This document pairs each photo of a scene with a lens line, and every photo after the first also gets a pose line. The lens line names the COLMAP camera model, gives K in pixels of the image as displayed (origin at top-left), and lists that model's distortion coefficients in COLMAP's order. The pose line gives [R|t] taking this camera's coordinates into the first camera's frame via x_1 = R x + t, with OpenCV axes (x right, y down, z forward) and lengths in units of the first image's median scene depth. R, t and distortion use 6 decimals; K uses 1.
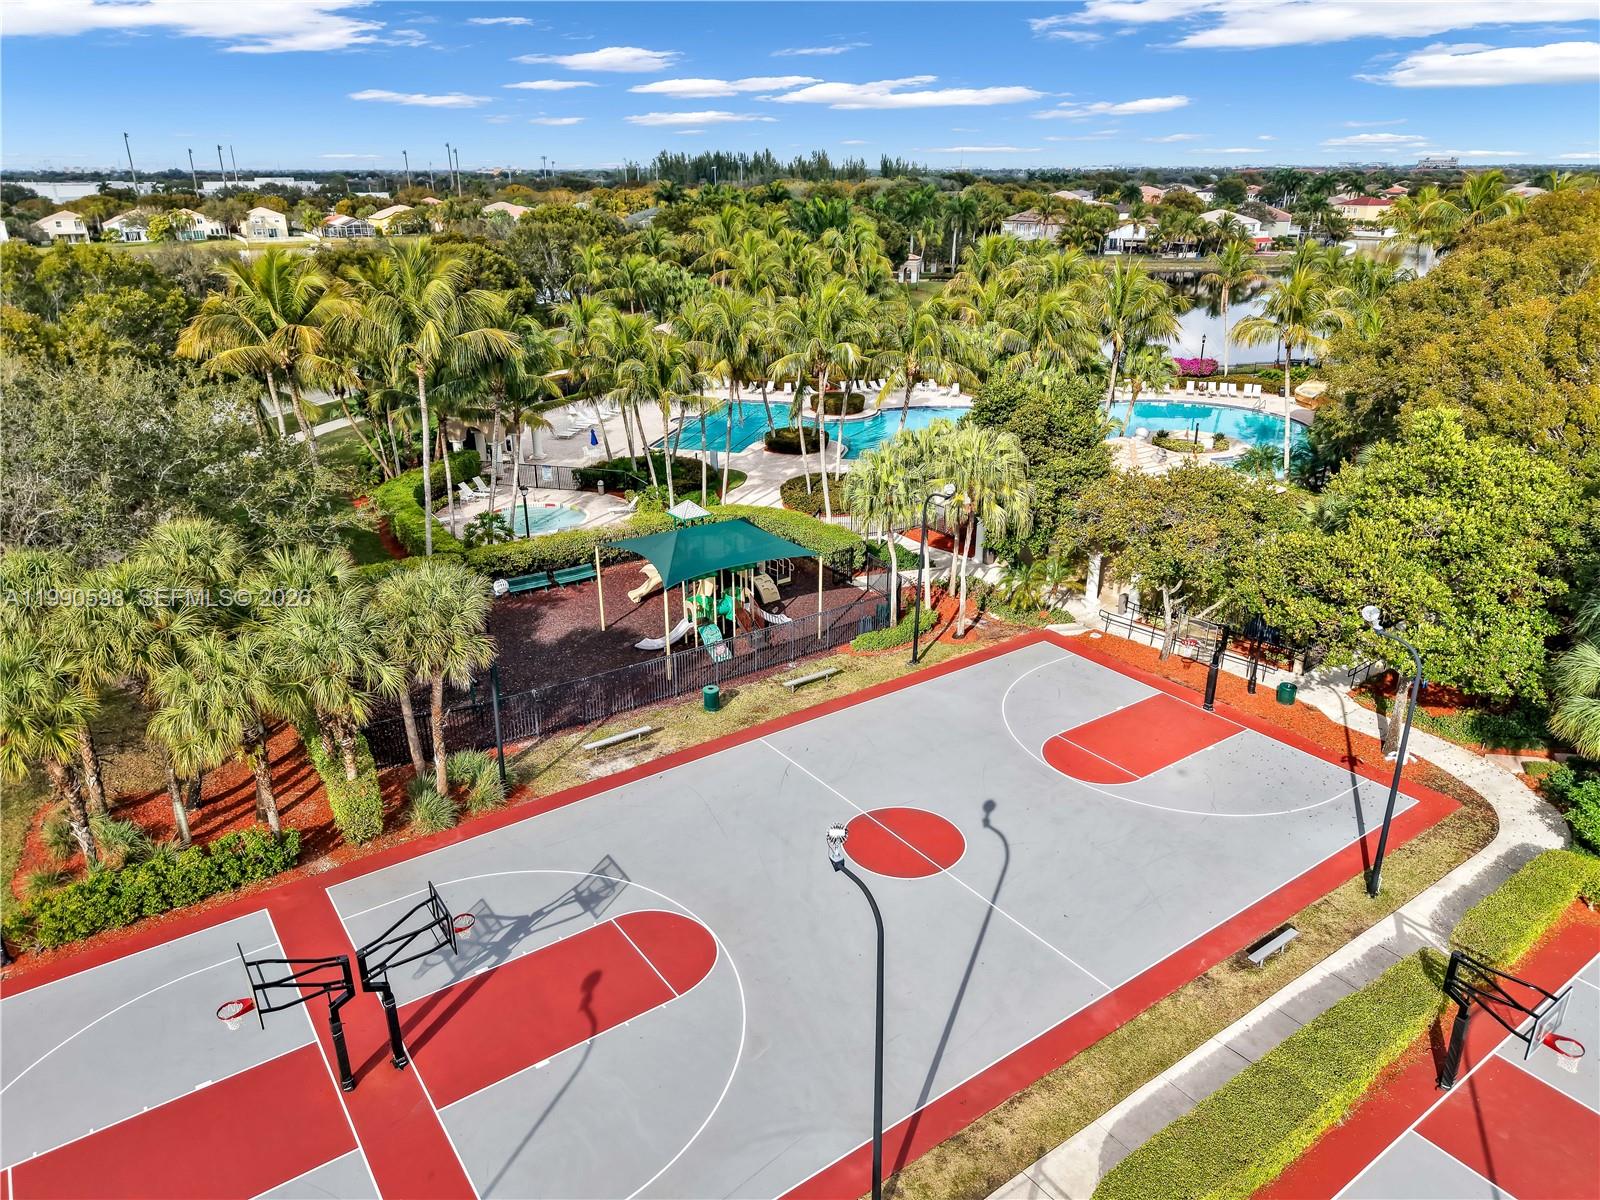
lens RADIAL K [[1093.4, 0, 800.0], [0, 1093.4, 600.0], [0, 0, 1]] dist [0.031707, -0.020000]
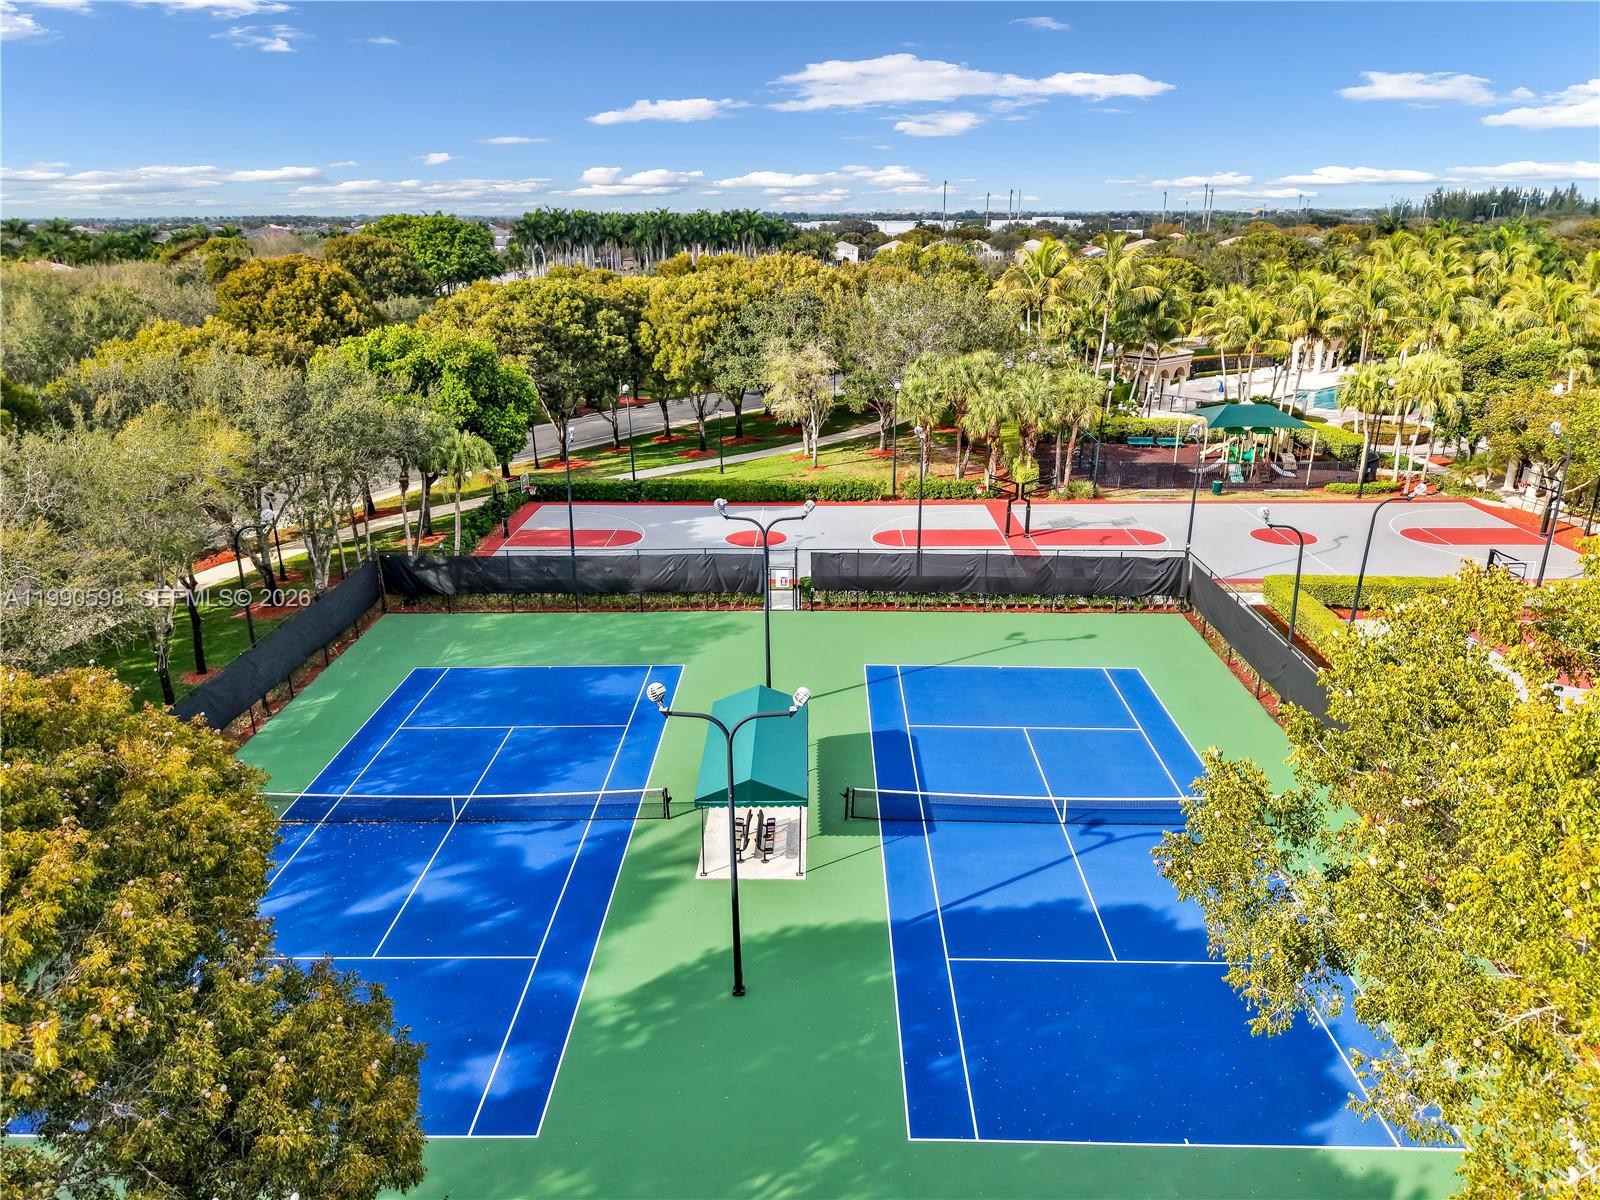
lens RADIAL K [[1093.4, 0, 800.0], [0, 1093.4, 600.0], [0, 0, 1]] dist [0.031707, -0.020000]
pose [[0.808978, 0.199274, -0.553033, 0.053837], [-0.216985, 0.975578, 0.034124, 0.048114], [0.546327, 0.092394, 0.832460, -0.116332]]
